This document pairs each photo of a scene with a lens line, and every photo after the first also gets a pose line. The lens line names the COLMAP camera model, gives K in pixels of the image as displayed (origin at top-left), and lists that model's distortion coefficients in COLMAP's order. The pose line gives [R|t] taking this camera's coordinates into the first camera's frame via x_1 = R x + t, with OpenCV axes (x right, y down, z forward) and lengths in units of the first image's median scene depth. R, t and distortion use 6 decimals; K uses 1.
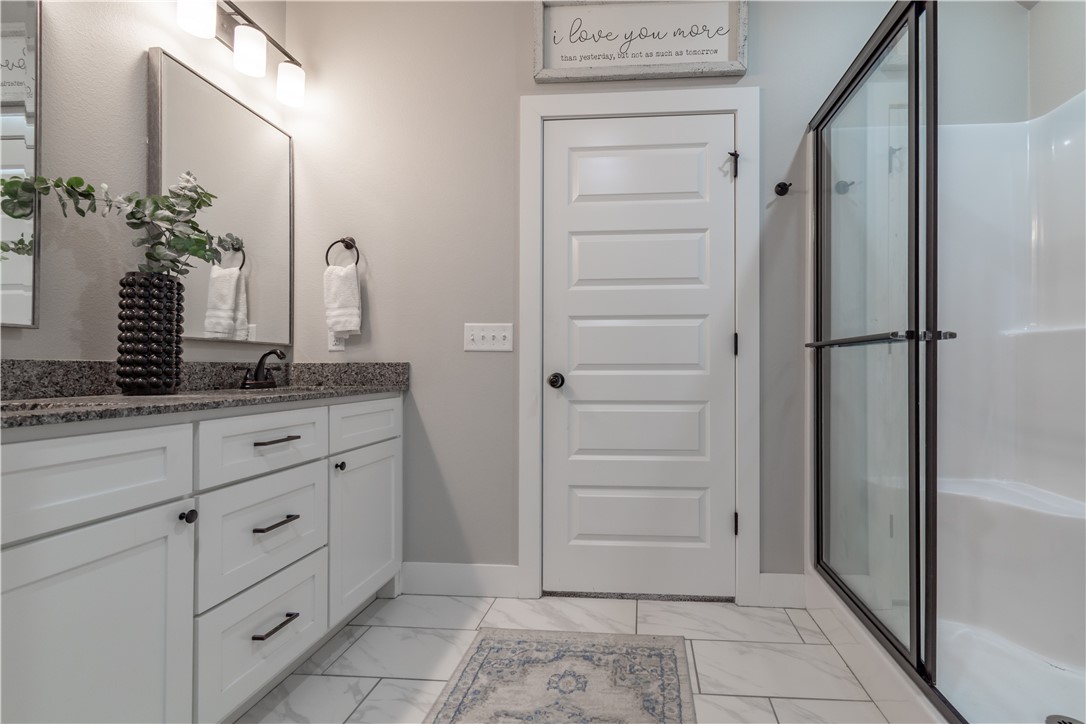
lens RADIAL K [[486.4, 0, 543.0], [0, 486.4, 362.0], [0, 0, 1]] dist [0.002203, 0.000200]
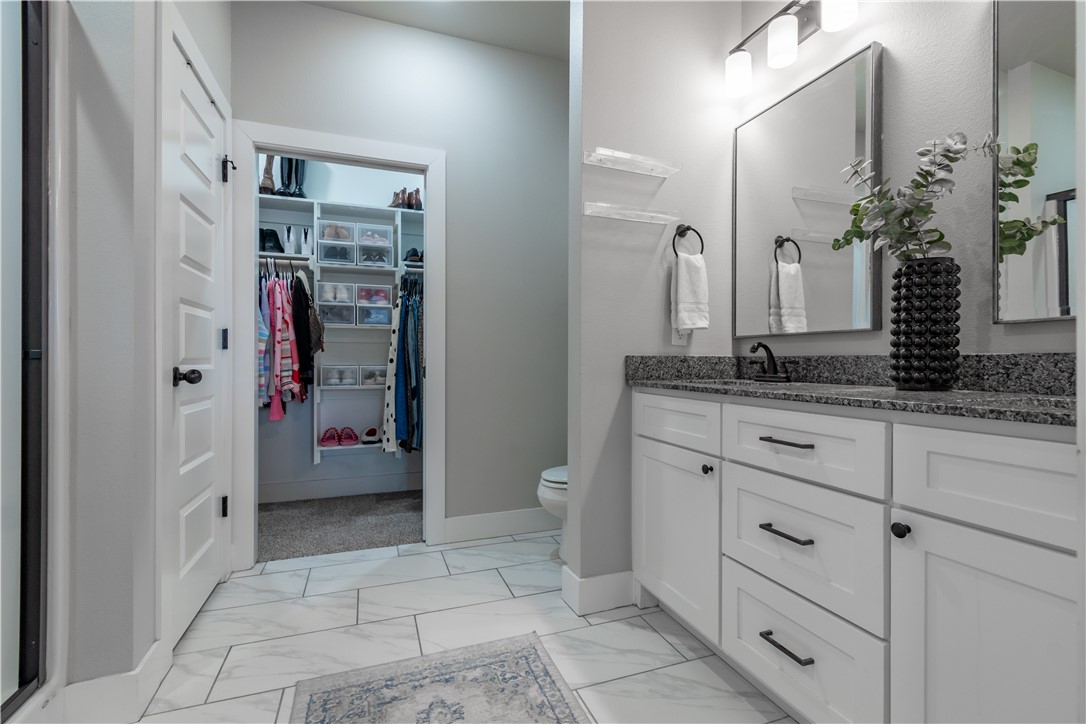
lens RADIAL K [[486.4, 0, 543.0], [0, 486.4, 362.0], [0, 0, 1]] dist [0.002203, 0.000200]
pose [[-0.857991, 0.000564, -0.513665, 0.305742], [0.005384, 0.999954, -0.007895, 0.017508], [0.513637, -0.009540, -0.857955, 1.555332]]
